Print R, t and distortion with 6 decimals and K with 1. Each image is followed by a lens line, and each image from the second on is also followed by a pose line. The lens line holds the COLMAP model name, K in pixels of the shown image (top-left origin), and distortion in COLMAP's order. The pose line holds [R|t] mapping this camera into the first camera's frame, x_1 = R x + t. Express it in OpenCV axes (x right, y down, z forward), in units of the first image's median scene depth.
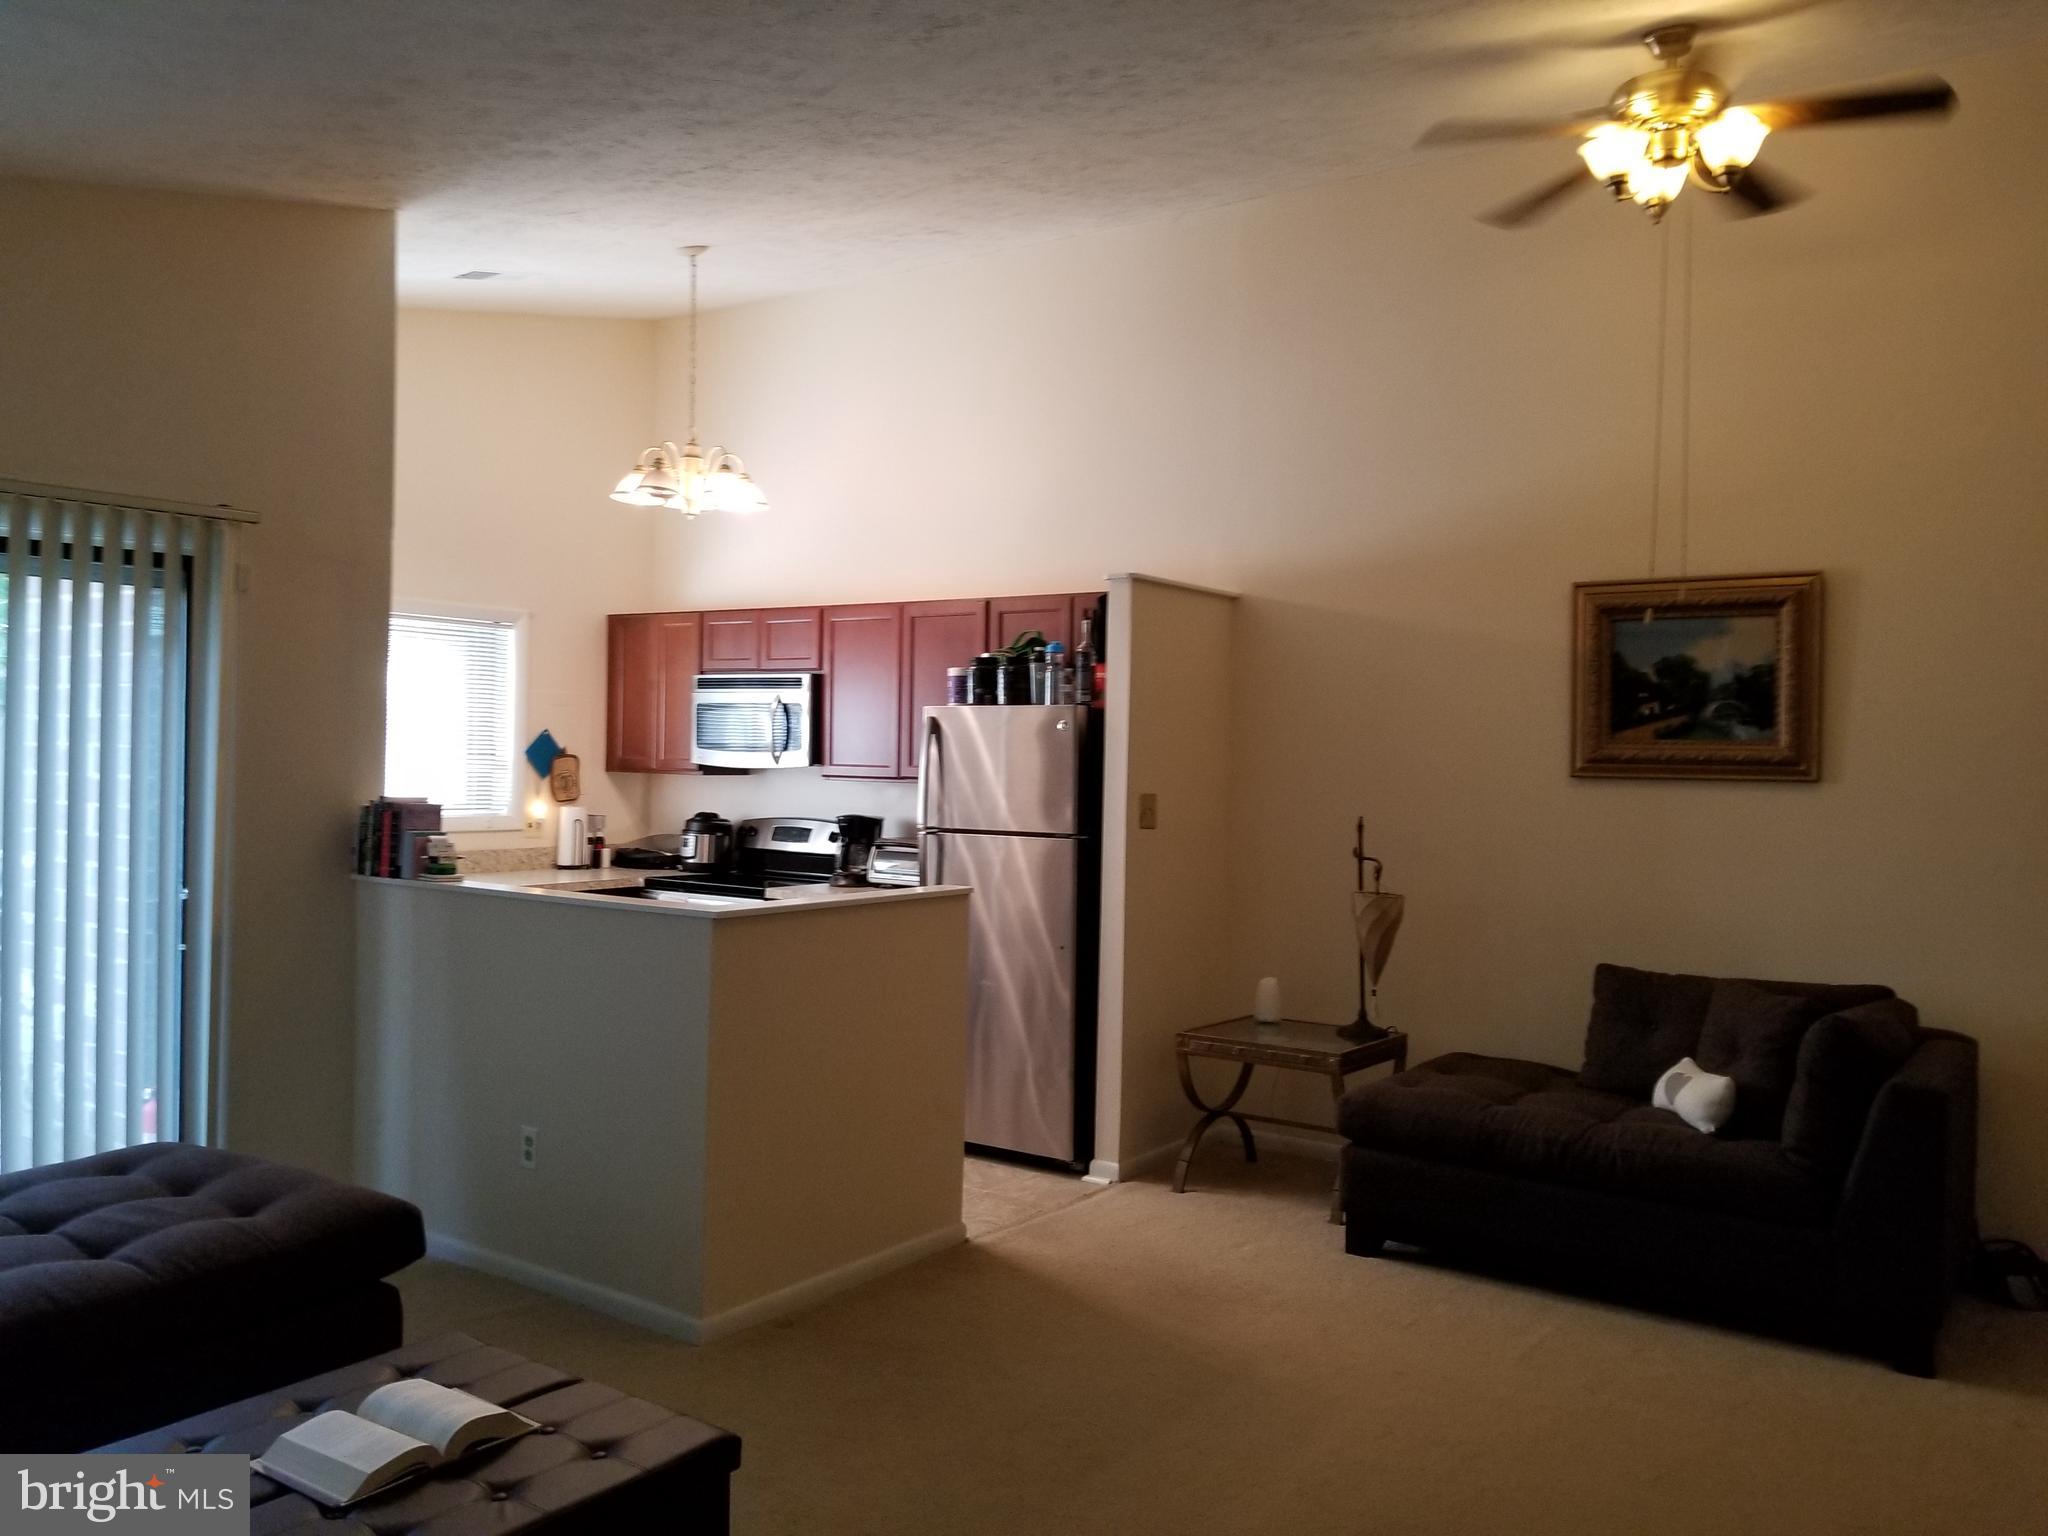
lens RADIAL K [[1583.1, 0, 1027.1], [0, 1583.1, 771.0], [0, 0, 1]] dist [0.082957, -0.139861]
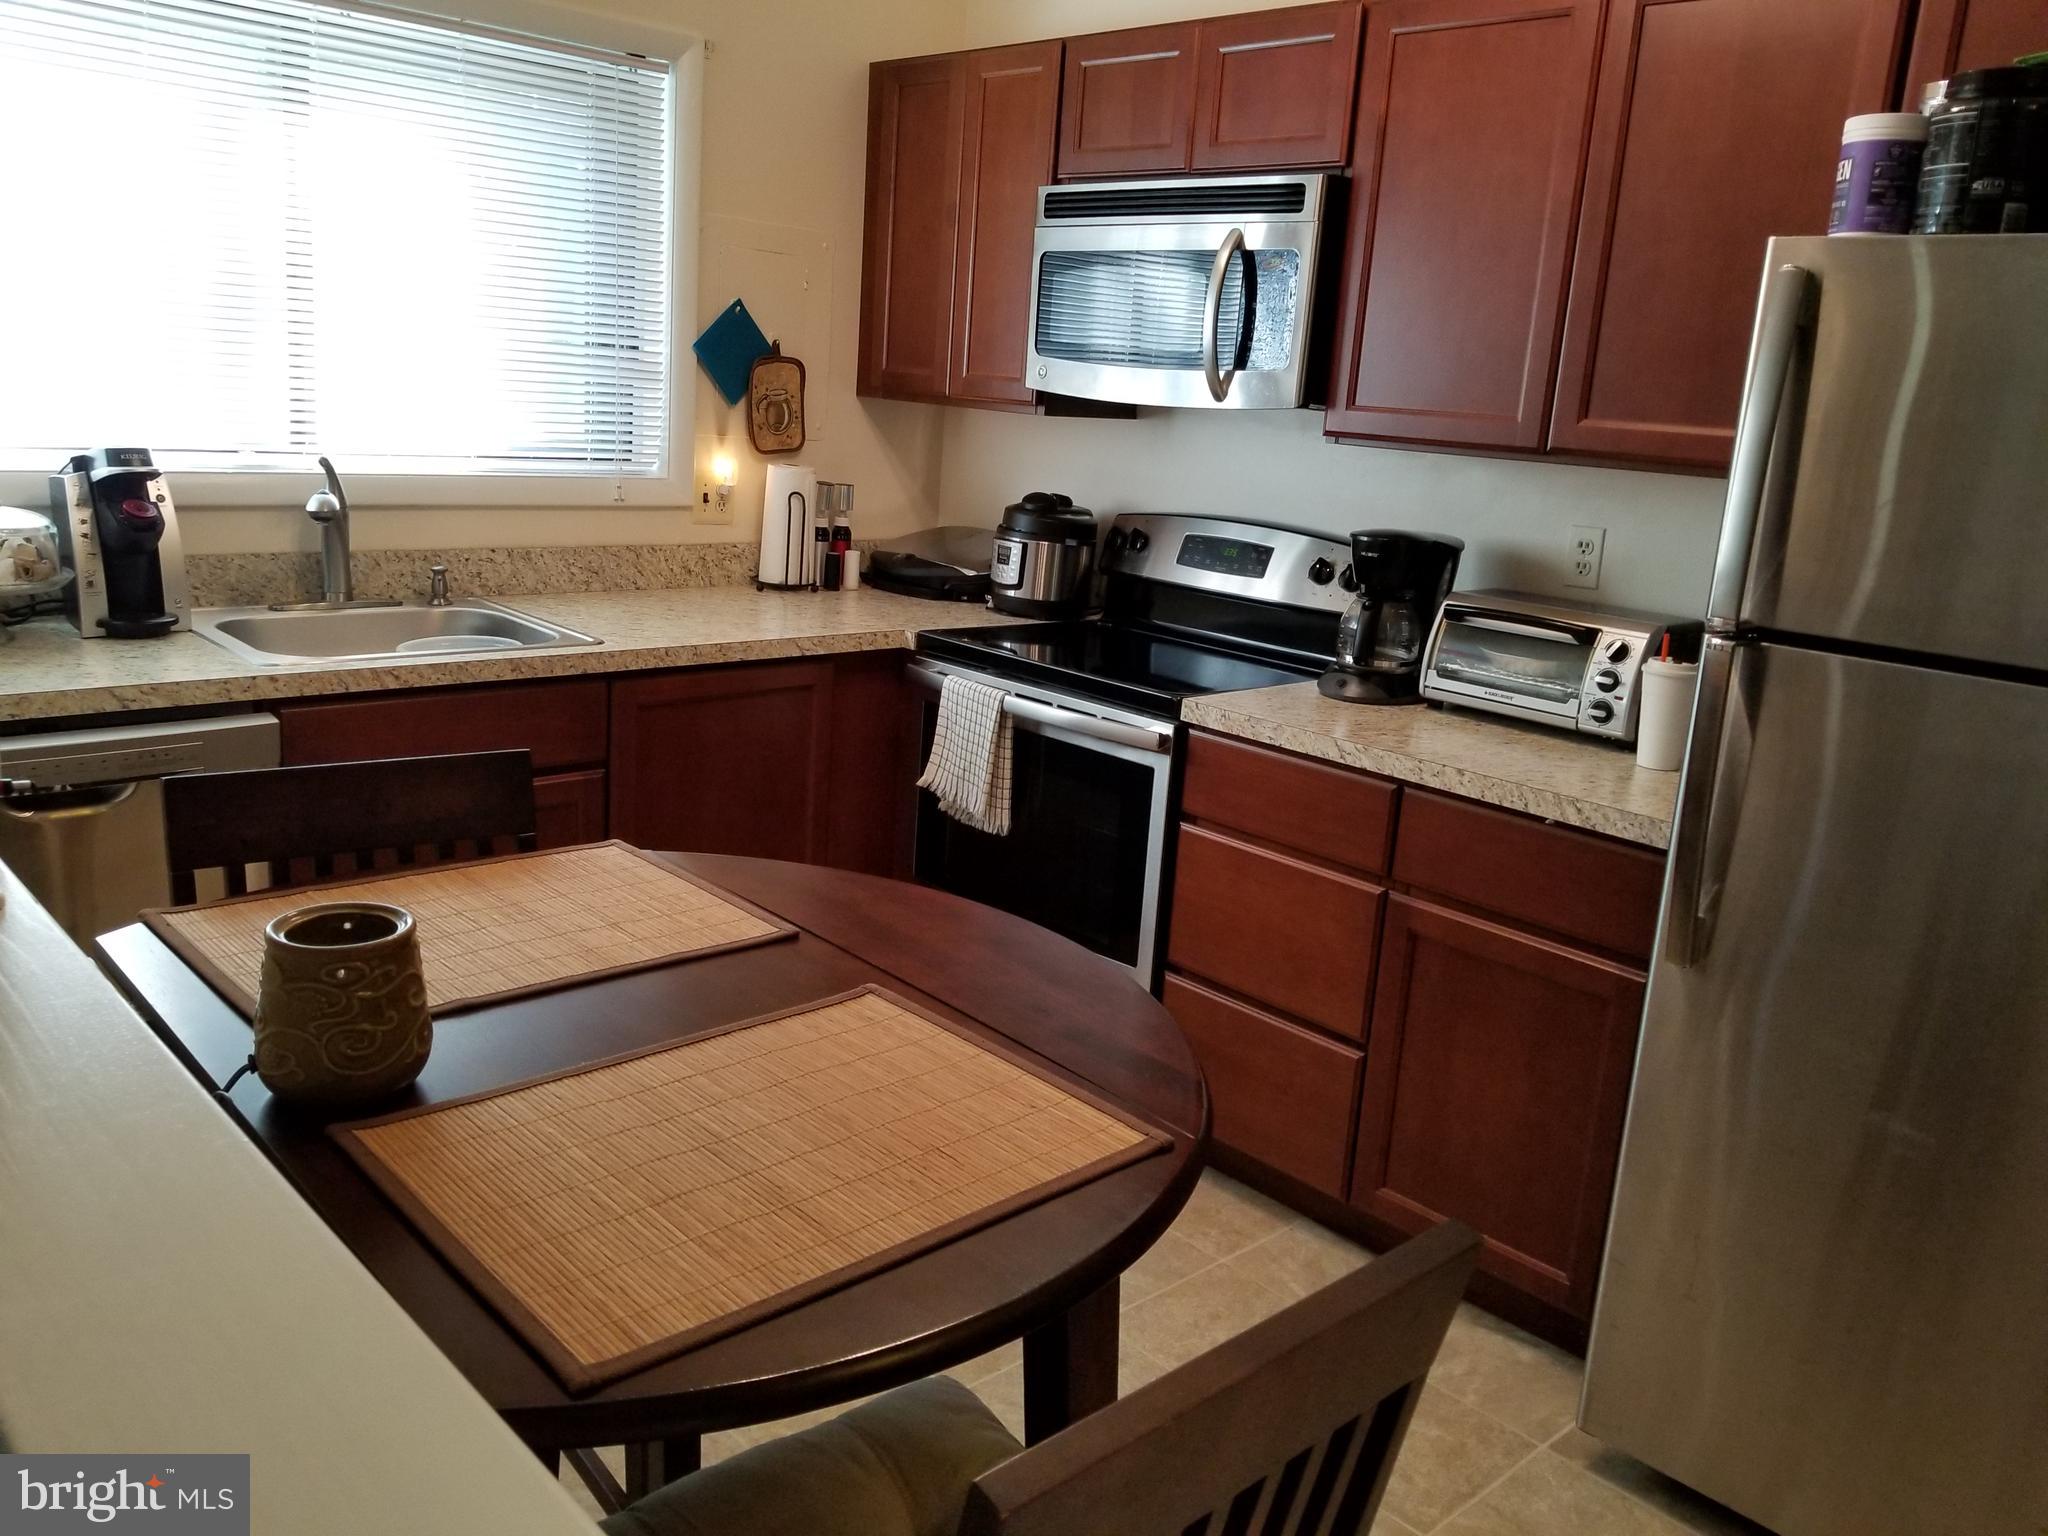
lens RADIAL K [[1583.1, 0, 1028.3], [0, 1583.1, 748.9], [0, 0, 1]] dist [0.082957, -0.139861]
pose [[0.979517, 0.092267, -0.178980, -0.123568], [-0.052493, 0.975113, 0.215403, -0.002409], [0.194400, -0.201595, 0.959983, 0.561921]]
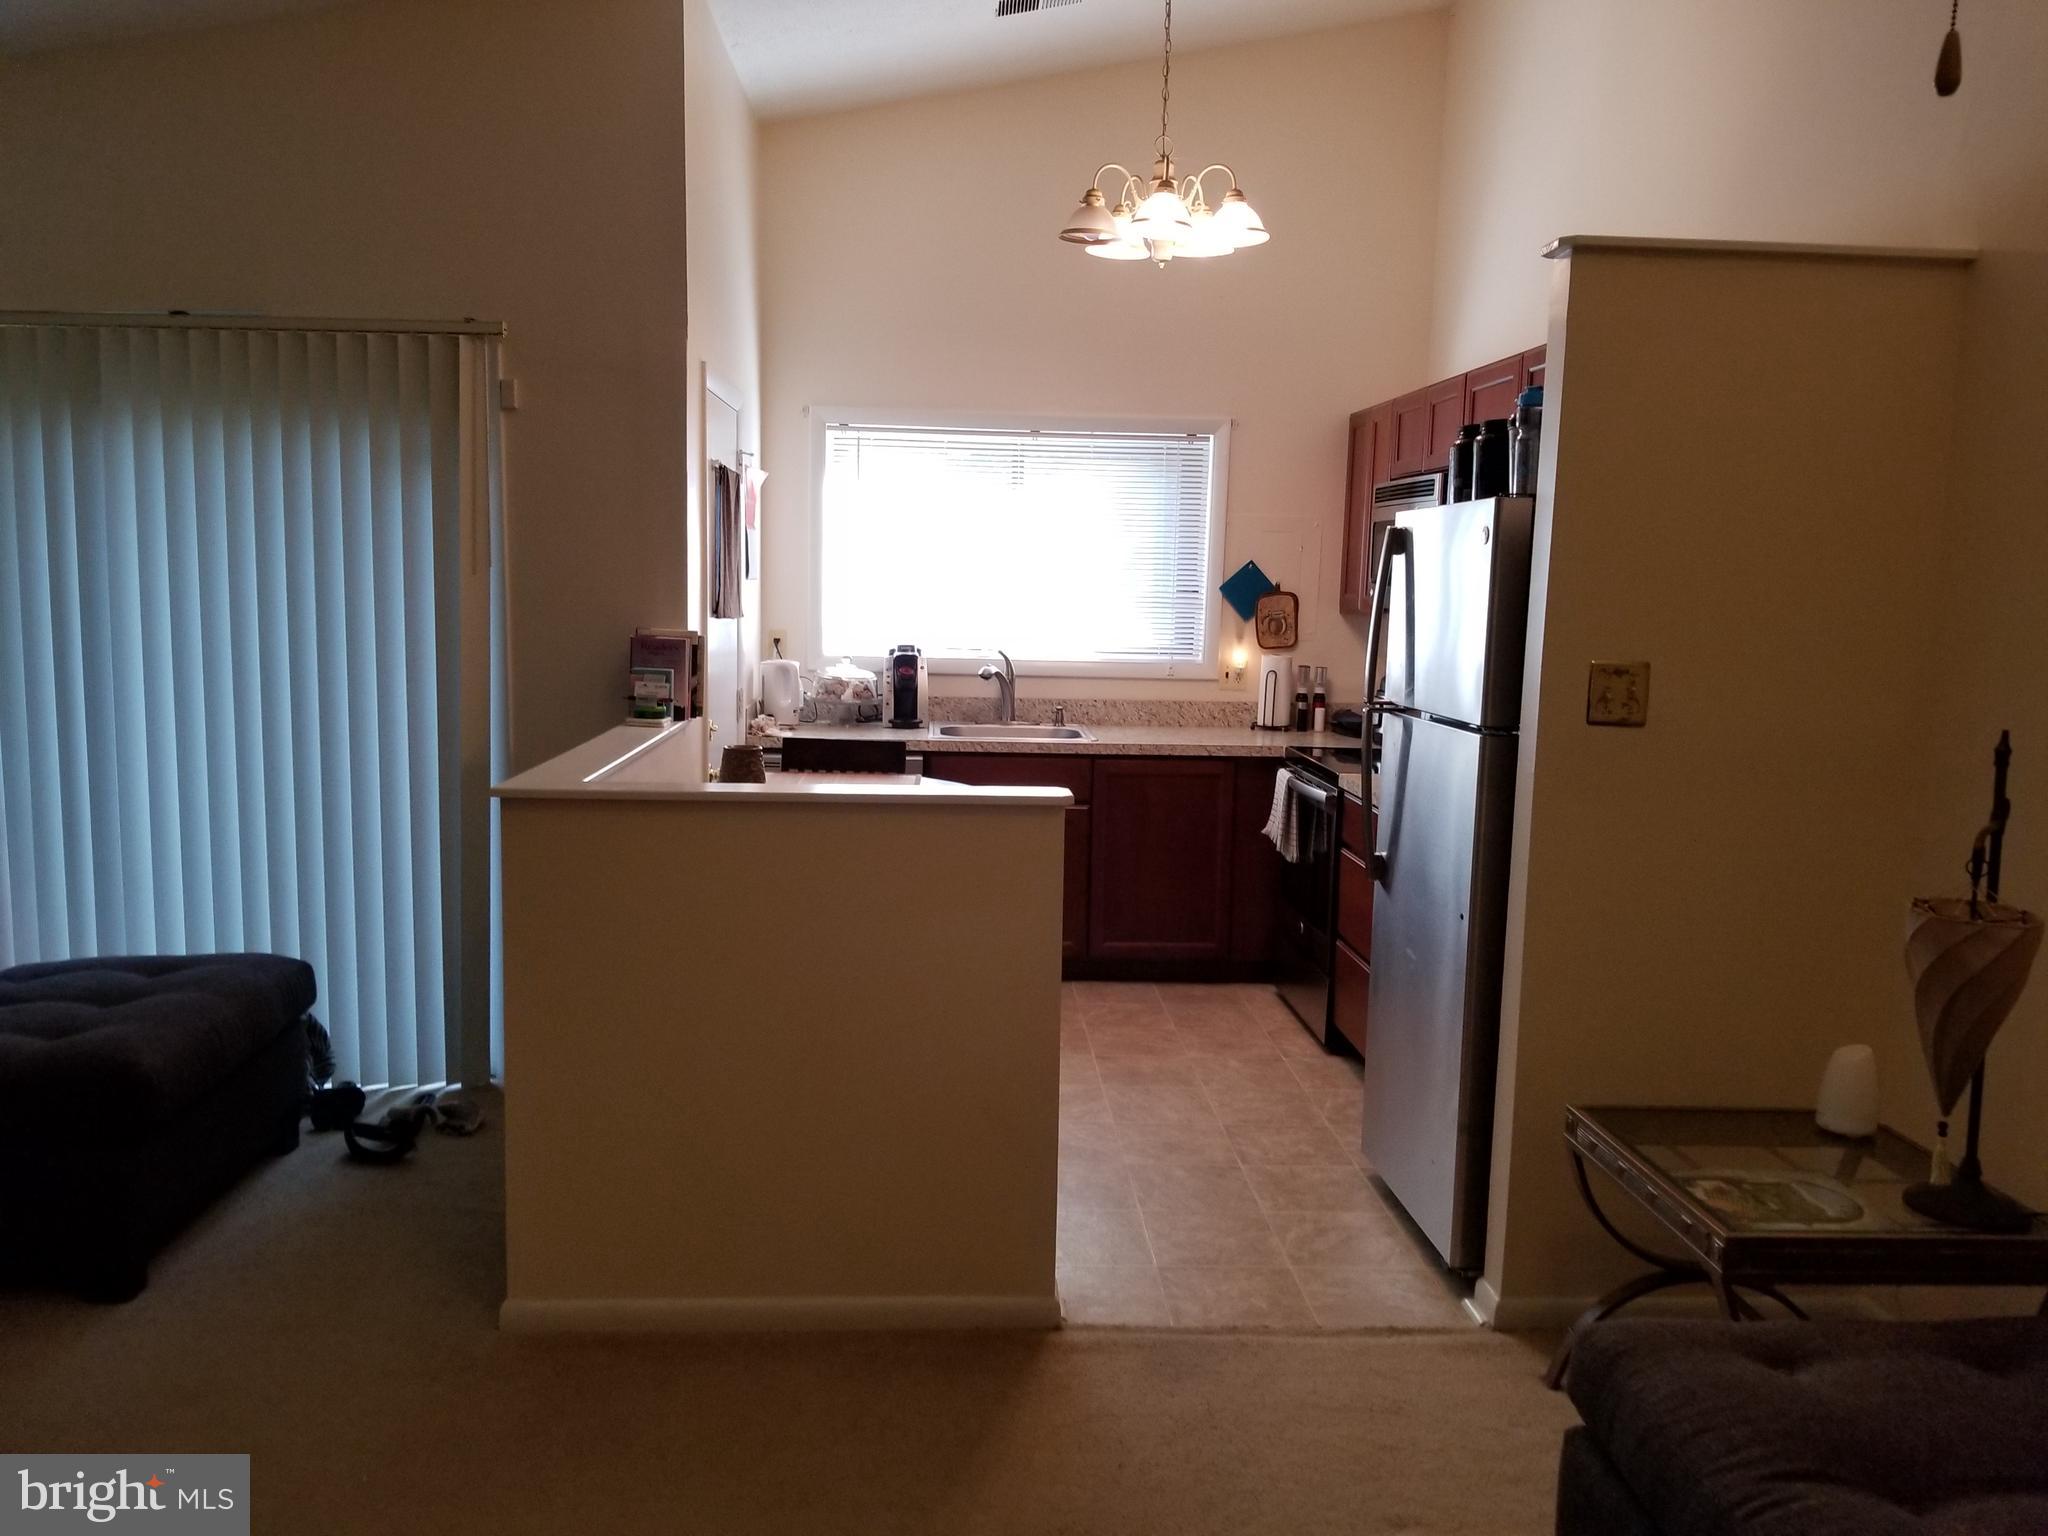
lens RADIAL K [[1583.1, 0, 1029.0], [0, 1583.1, 781.6], [0, 0, 1]] dist [0.082957, -0.139861]
pose [[0.619453, 0.097052, -0.779011, 0.312368], [-0.018436, 0.993853, 0.109158, 0.000060], [0.784817, -0.053256, 0.617435, 0.418997]]
